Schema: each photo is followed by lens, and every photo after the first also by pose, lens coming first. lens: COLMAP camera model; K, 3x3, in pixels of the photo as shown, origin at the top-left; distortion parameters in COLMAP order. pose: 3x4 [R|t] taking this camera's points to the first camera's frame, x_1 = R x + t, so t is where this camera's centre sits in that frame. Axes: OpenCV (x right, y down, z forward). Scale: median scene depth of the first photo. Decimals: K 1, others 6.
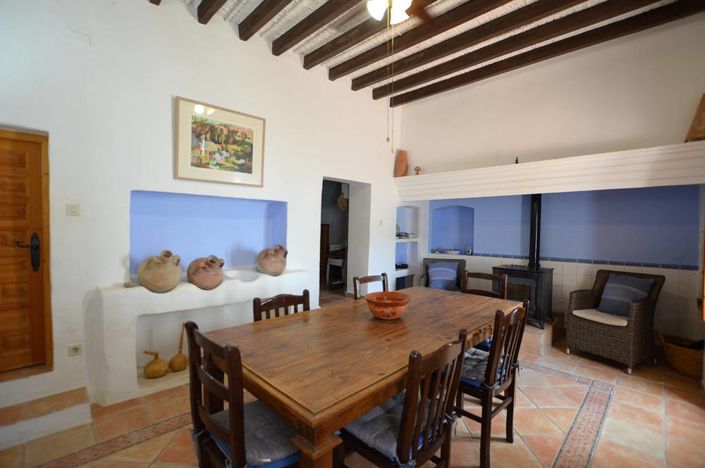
lens RADIAL K [[320.4, 0, 357.4], [0, 320.4, 235.1], [0, 0, 1]] dist [-0.003214, -0.000385]
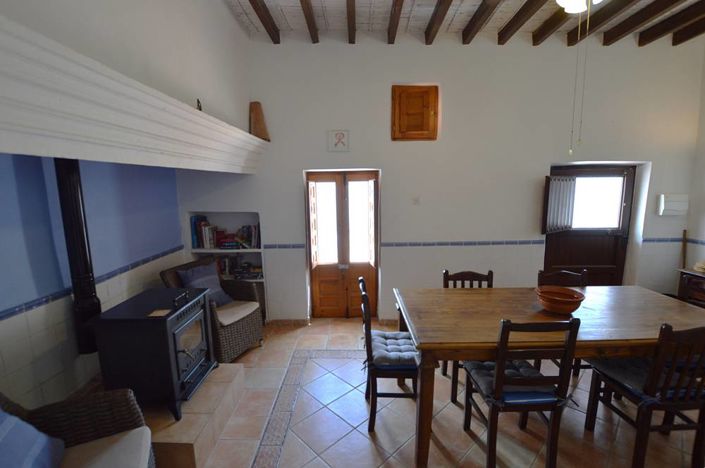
lens RADIAL K [[320.4, 0, 357.4], [0, 320.4, 235.1], [0, 0, 1]] dist [-0.003214, -0.000385]
pose [[-0.685084, -0.110673, 0.720008, -0.119377], [0.022751, 0.984659, 0.173001, -0.113412], [-0.728108, 0.134901, -0.672057, 1.305119]]
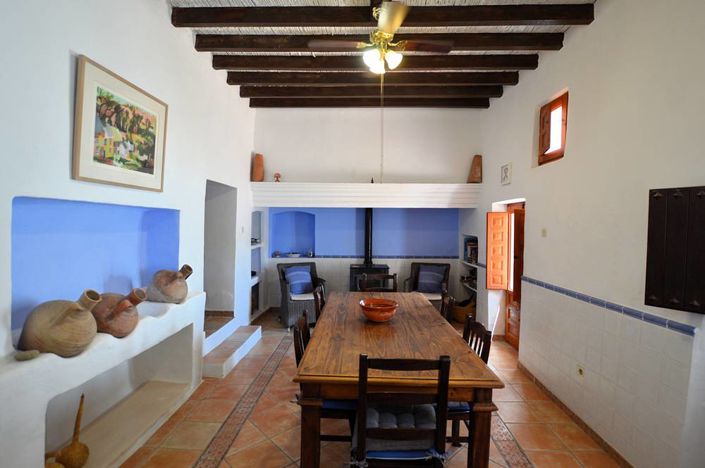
lens RADIAL K [[344.4, 0, 336.1], [0, 344.4, 230.6], [0, 0, 1]] dist [-0.001233, -0.000157]
pose [[0.742739, -0.019389, 0.669300, -0.567497], [0.016331, 0.999808, 0.010840, -0.061507], [-0.669382, 0.002879, 0.742913, 0.107168]]
